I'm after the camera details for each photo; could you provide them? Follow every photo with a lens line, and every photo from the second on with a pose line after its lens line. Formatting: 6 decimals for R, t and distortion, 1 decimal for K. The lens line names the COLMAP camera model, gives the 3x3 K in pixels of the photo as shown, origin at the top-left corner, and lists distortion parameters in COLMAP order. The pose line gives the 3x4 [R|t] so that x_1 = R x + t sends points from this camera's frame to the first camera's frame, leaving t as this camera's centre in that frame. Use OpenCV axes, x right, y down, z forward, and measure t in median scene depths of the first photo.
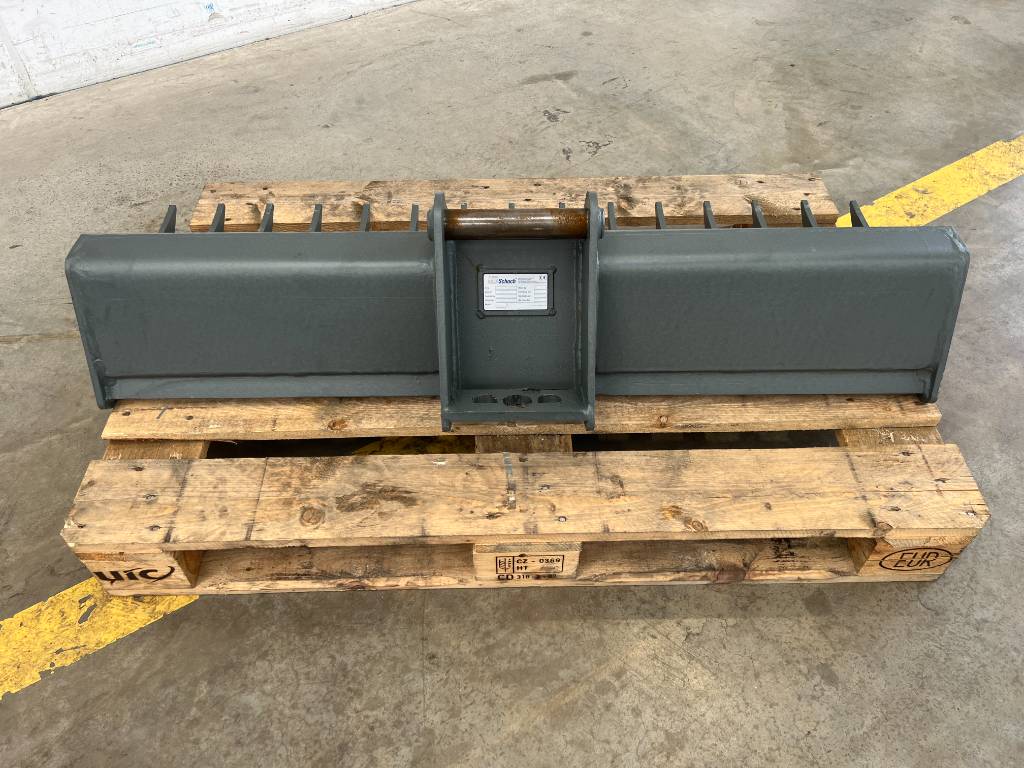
lens RADIAL K [[768.8, 0, 508.9], [0, 768.8, 385.1], [0, 0, 1]] dist [0.052132, -0.057563]
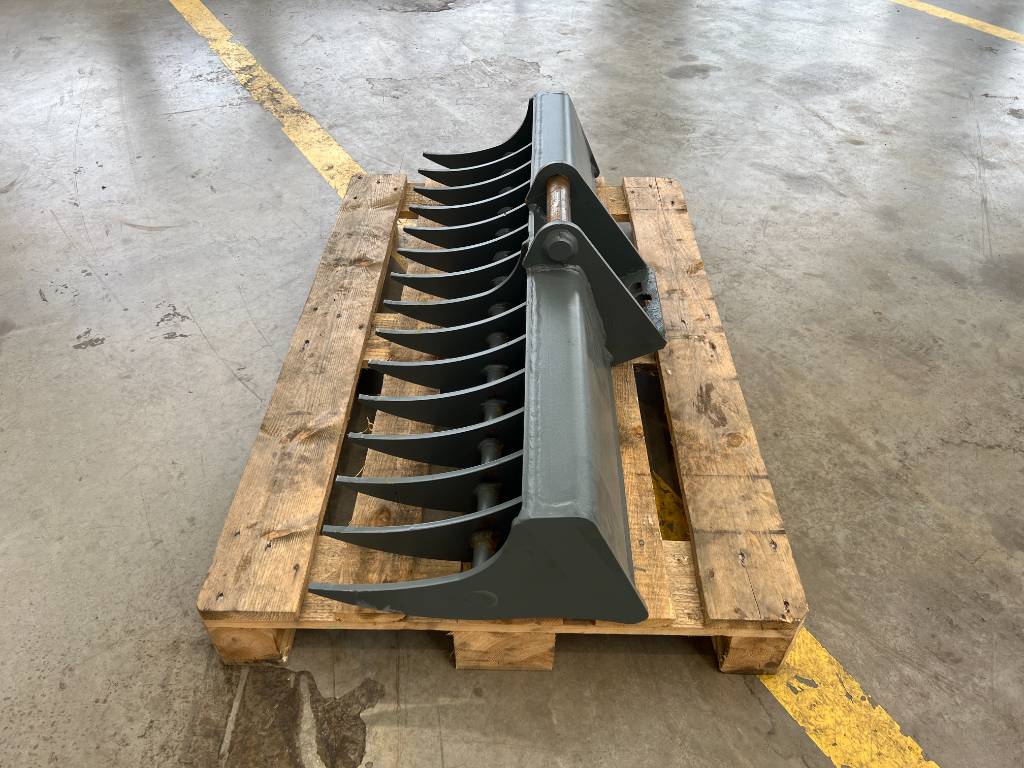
lens RADIAL K [[768.8, 0, 506.2], [0, 768.8, 378.4], [0, 0, 1]] dist [0.052132, -0.057563]
pose [[0.041061, -0.663589, 0.746969, -1.055421], [0.746756, 0.517079, 0.418312, -0.625501], [-0.663830, 0.540627, 0.516771, 0.527299]]
